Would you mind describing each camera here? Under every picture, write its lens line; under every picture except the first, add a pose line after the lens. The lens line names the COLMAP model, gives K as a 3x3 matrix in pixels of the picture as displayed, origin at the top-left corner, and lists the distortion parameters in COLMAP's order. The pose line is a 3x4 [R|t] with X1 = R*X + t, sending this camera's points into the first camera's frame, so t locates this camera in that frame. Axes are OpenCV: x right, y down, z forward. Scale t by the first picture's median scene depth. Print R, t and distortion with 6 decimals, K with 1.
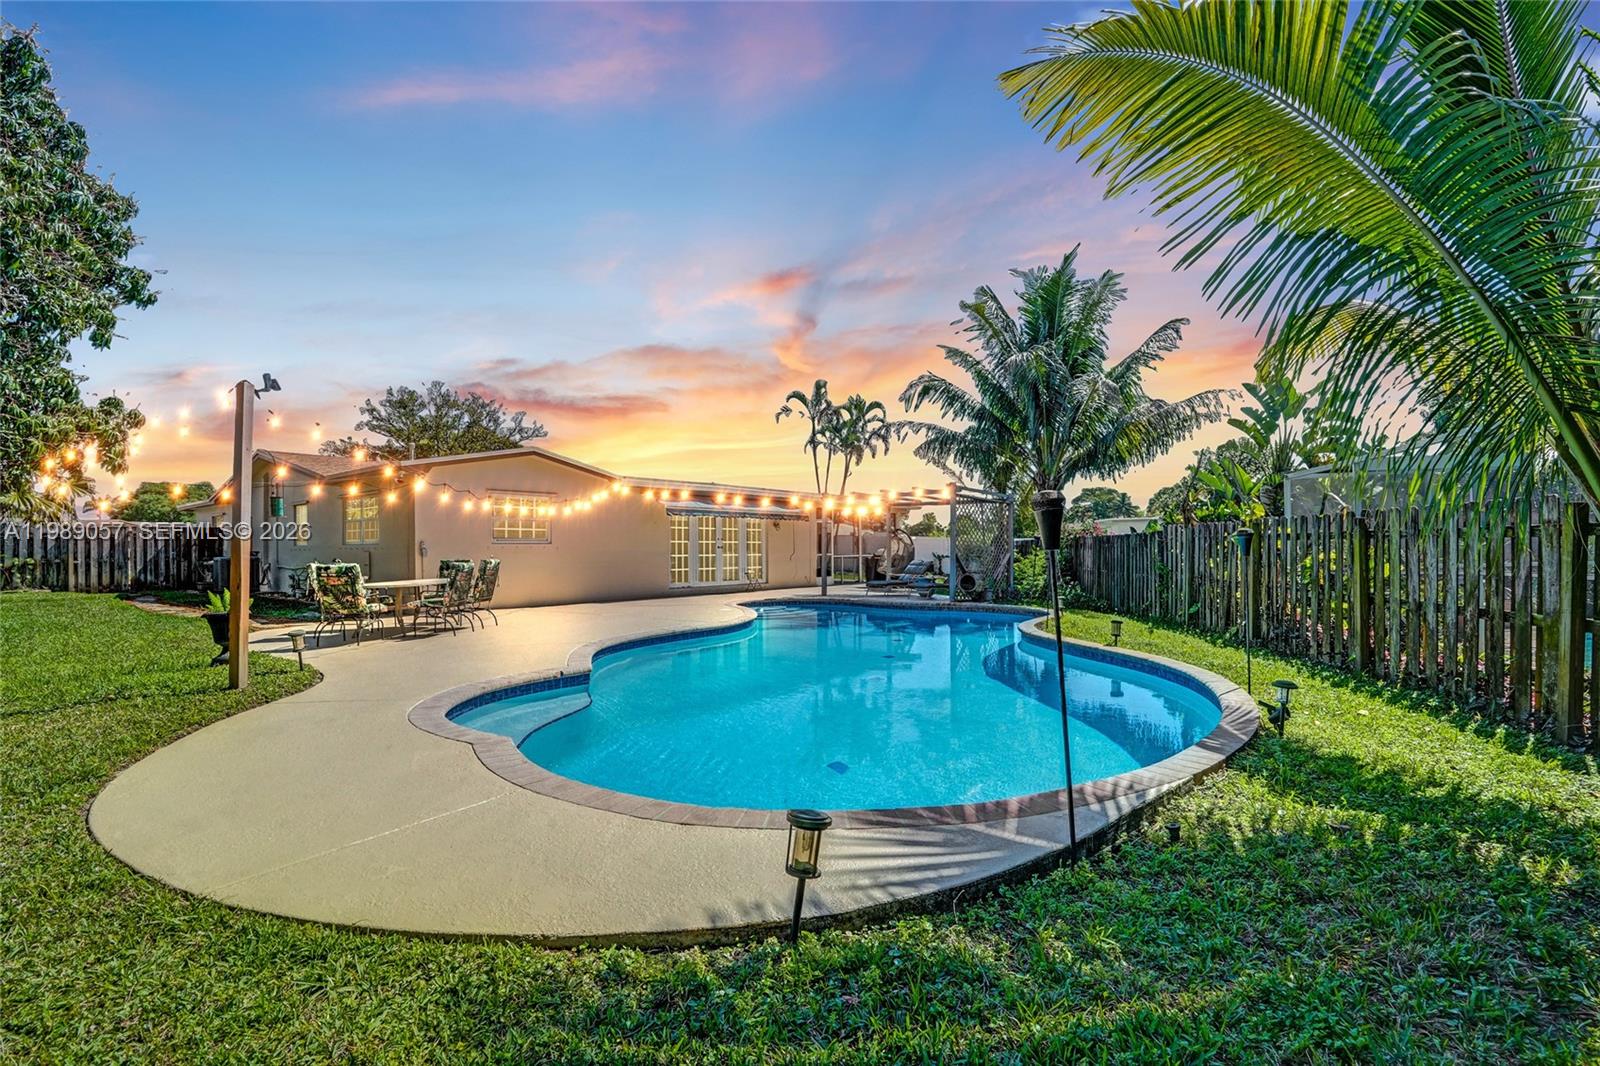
lens RADIAL K [[773.5, 0, 800.4], [0, 773.5, 531.0], [0, 0, 1]] dist [-0.047549, 0.025554]
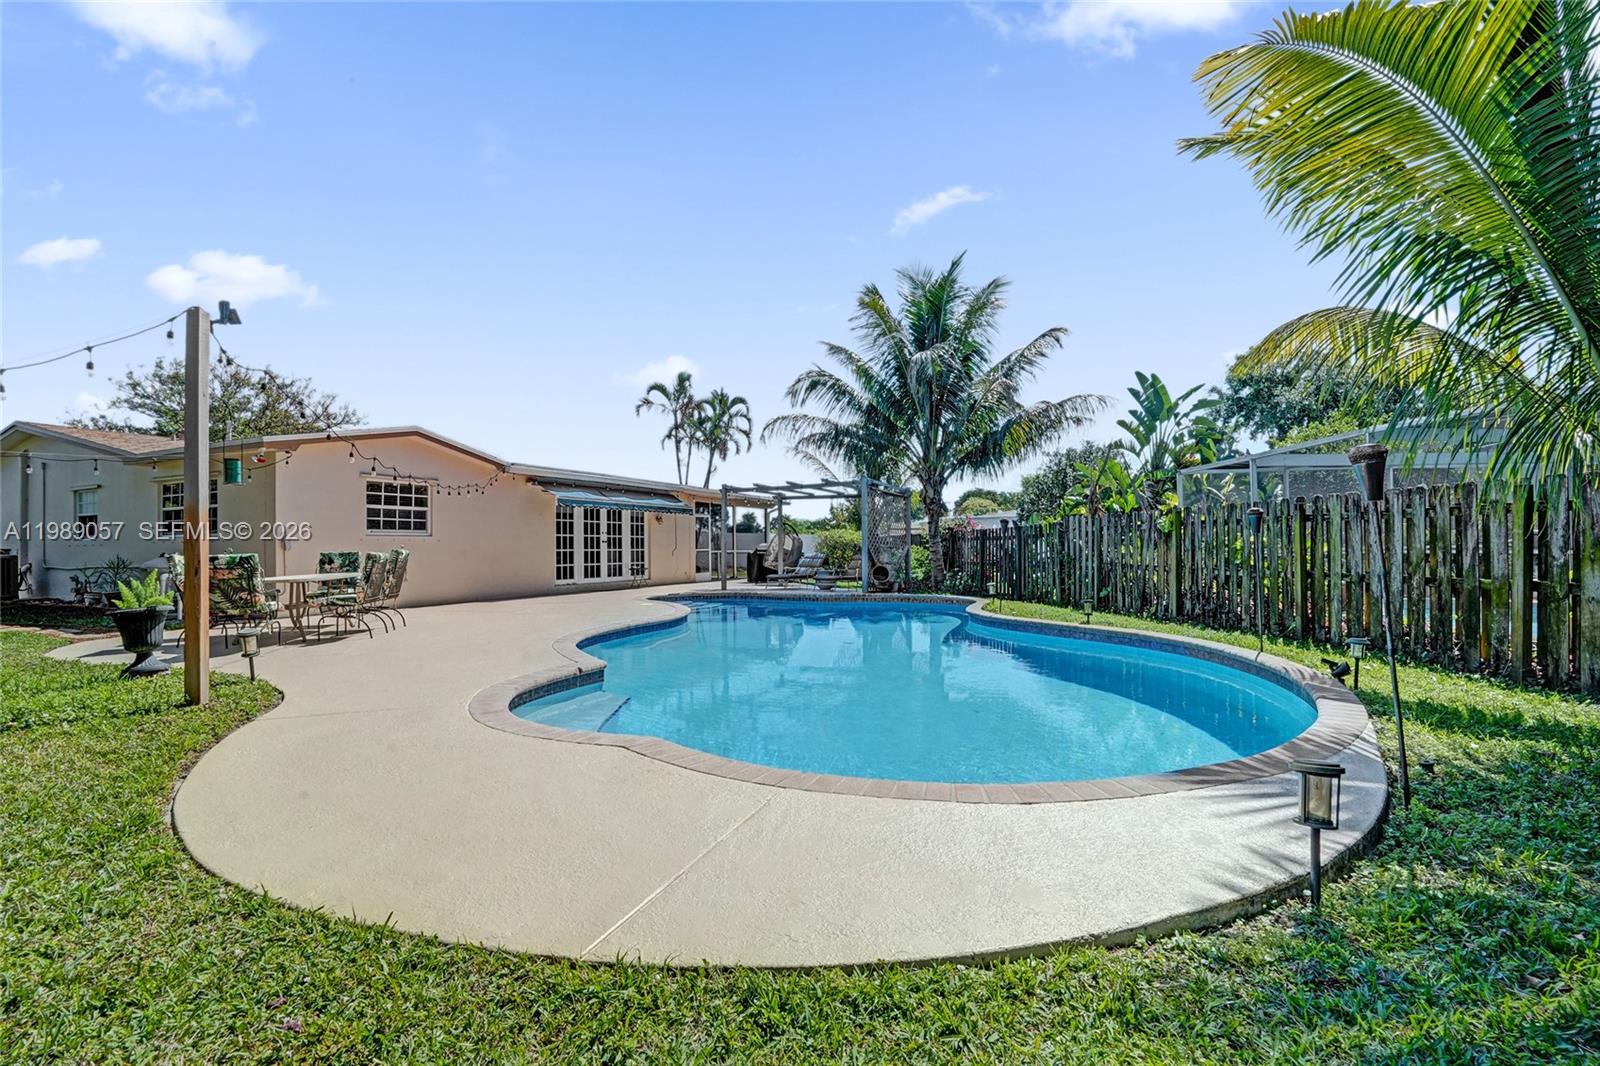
lens RADIAL K [[773.5, 0, 807.2], [0, 773.5, 532.1], [0, 0, 1]] dist [-0.047549, 0.025554]
pose [[0.970032, -0.000568, 0.242975, -0.097810], [0.000687, 1.000000, -0.000408, 0.010139], [-0.242975, 0.000562, 0.970032, 0.029516]]
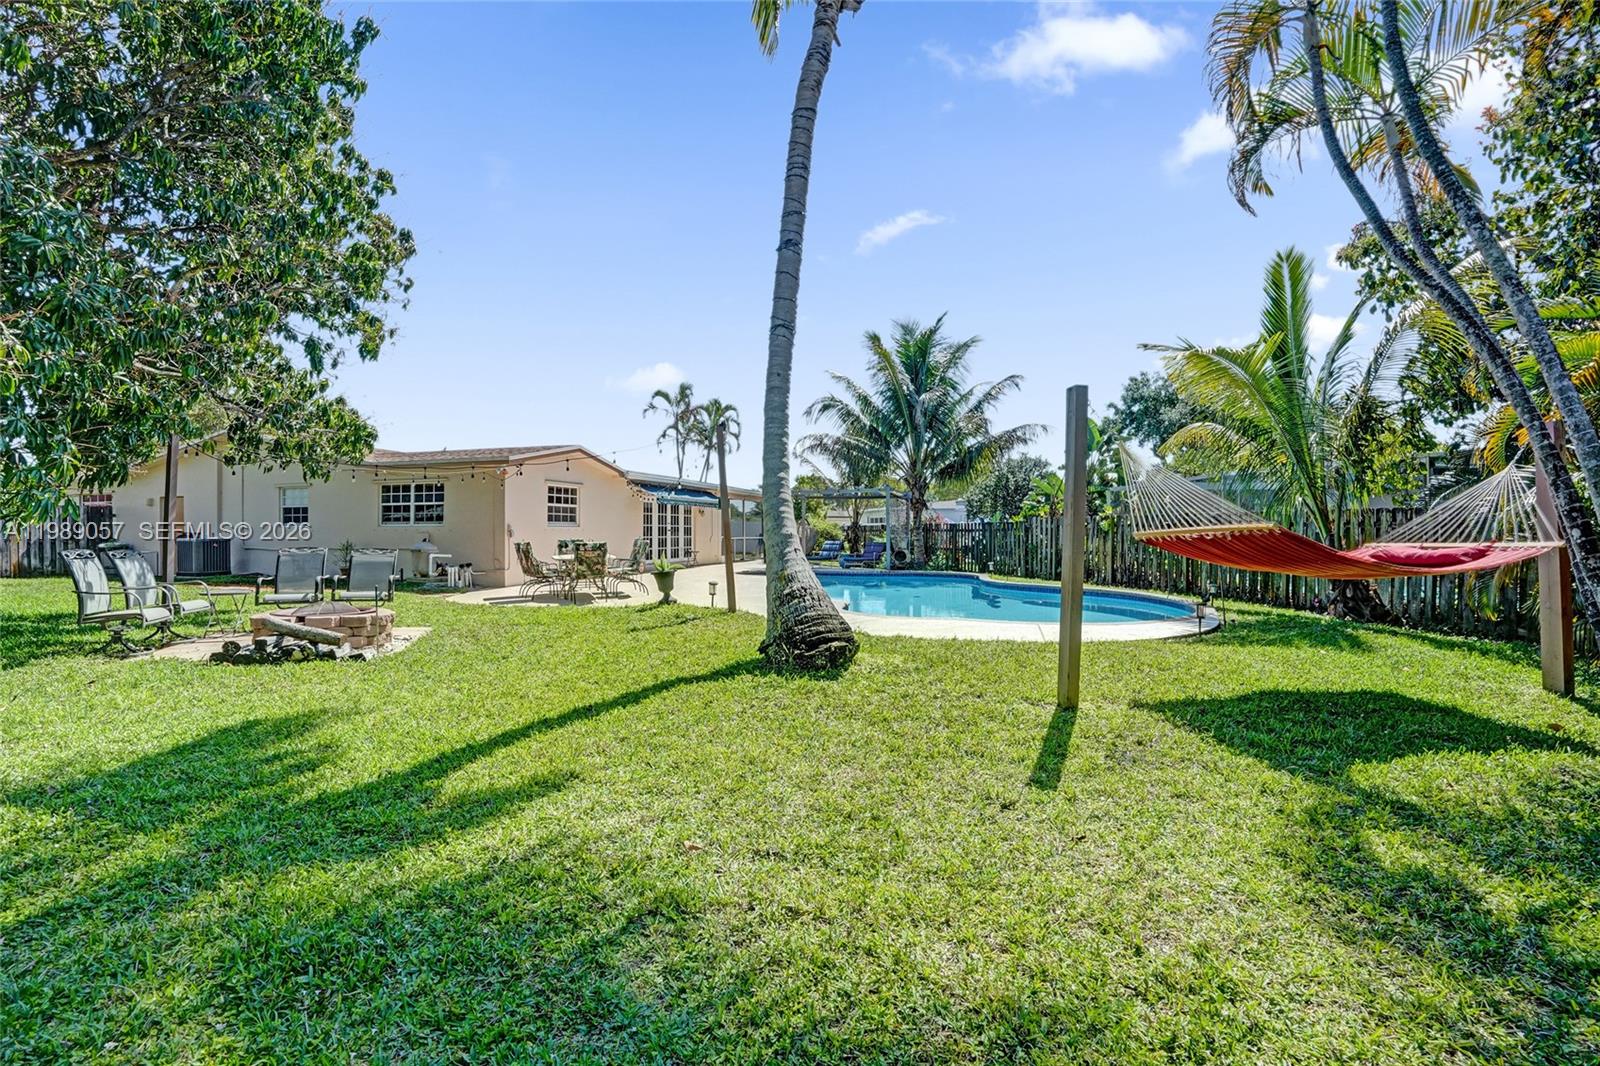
lens RADIAL K [[773.5, 0, 819.1], [0, 773.5, 523.6], [0, 0, 1]] dist [-0.047549, 0.025554]
pose [[0.925705, 0.007213, 0.378176, -0.357967], [-0.011243, 0.999901, 0.008449, -0.002064], [-0.378078, -0.012073, 0.925695, -0.195568]]
